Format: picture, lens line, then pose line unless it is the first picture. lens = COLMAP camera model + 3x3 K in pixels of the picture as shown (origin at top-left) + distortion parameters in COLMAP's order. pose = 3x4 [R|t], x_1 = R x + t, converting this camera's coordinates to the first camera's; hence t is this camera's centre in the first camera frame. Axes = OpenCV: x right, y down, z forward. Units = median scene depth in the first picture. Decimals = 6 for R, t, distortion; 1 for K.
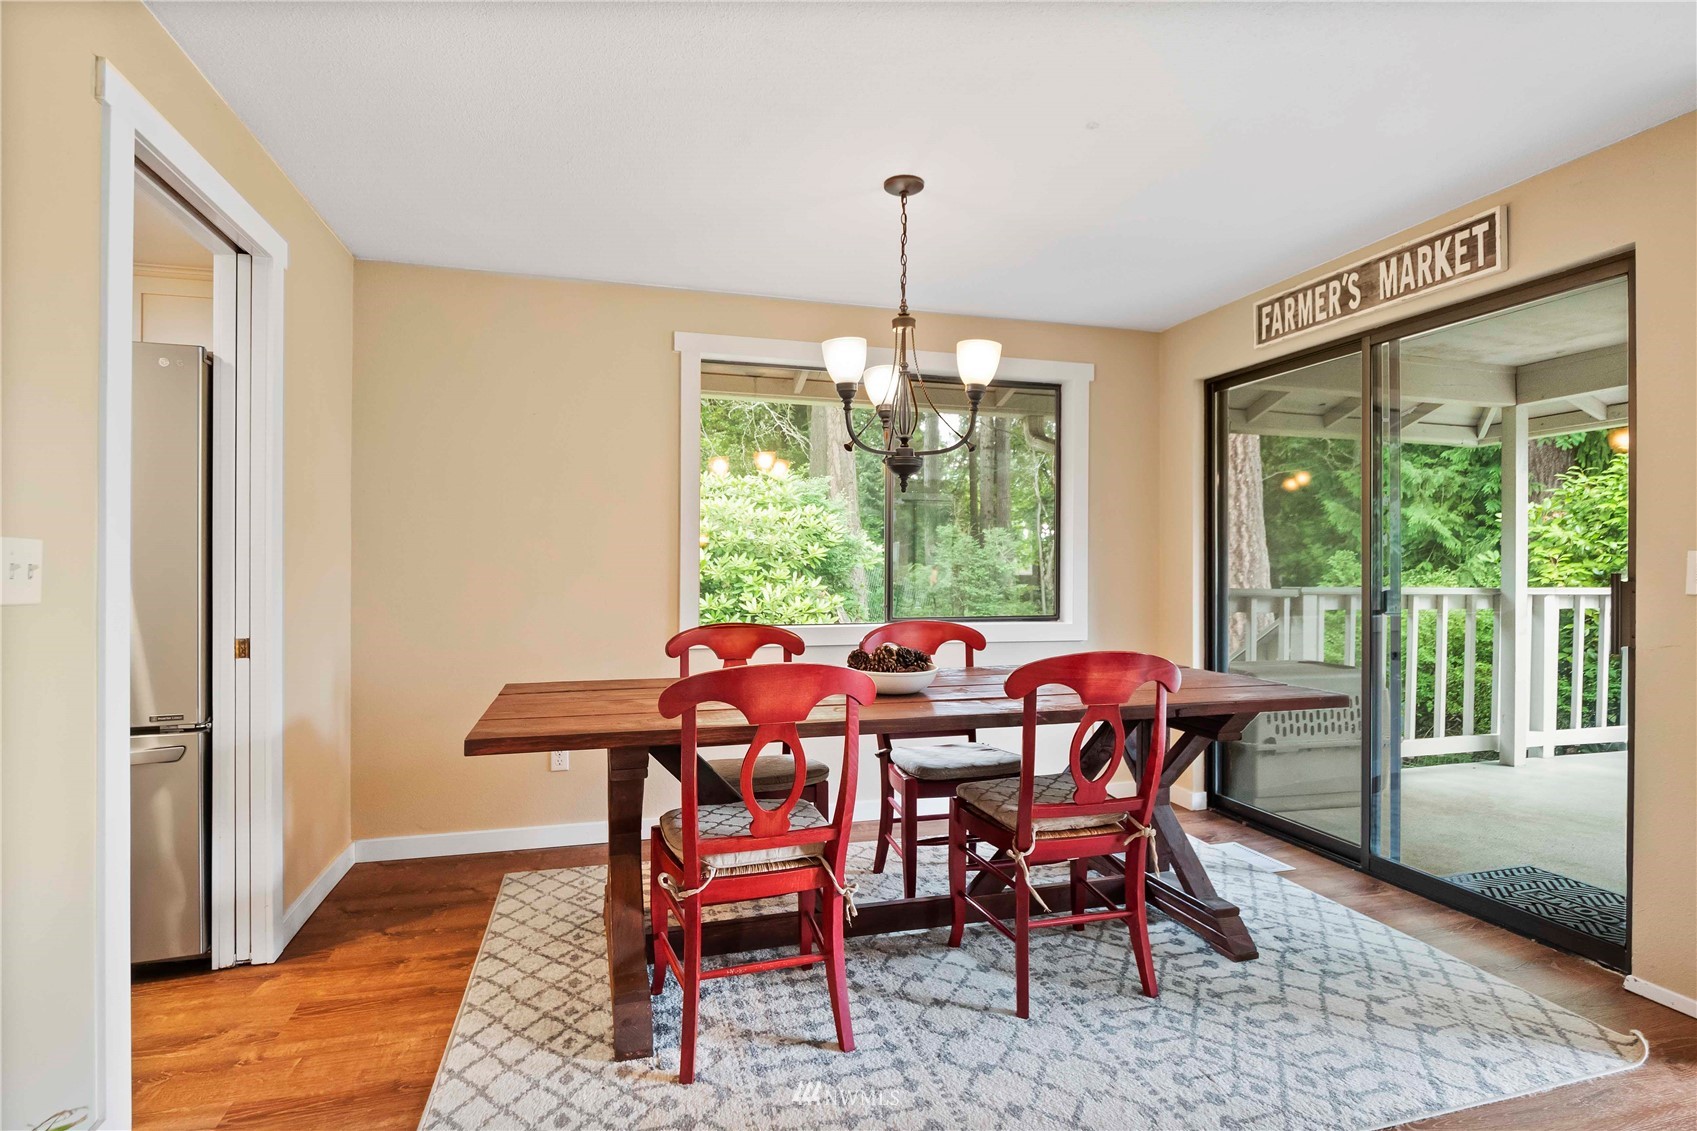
lens RADIAL K [[844.4, 0, 848.5], [0, 844.4, 565.5], [0, 0, 1]] dist [-0.022896, -0.000131]
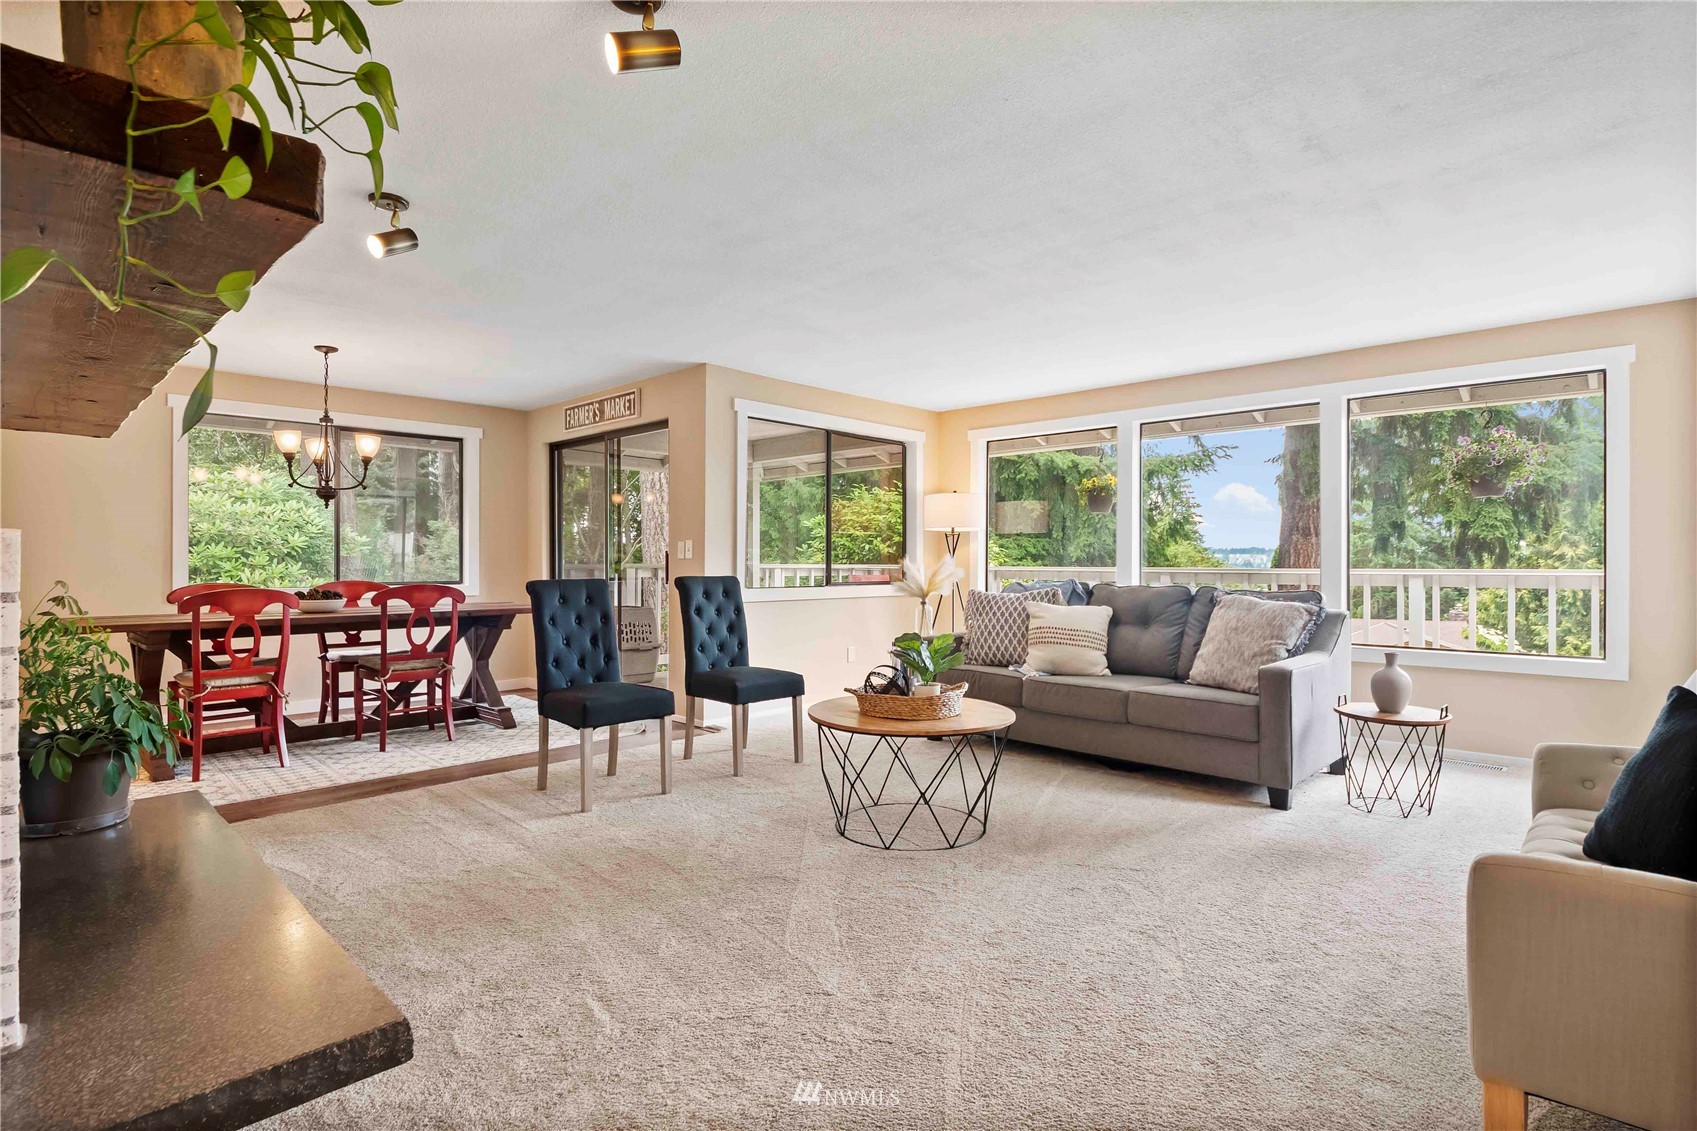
lens RADIAL K [[823.1, 0, 848.5], [0, 823.1, 565.5], [0, 0, 1]] dist [-0.021083, -0.000039]
pose [[0.859627, -0.005690, 0.510891, 0.113705], [0.001791, 0.999965, 0.008124, 0.023702], [-0.510920, -0.006069, 0.859607, -0.990218]]
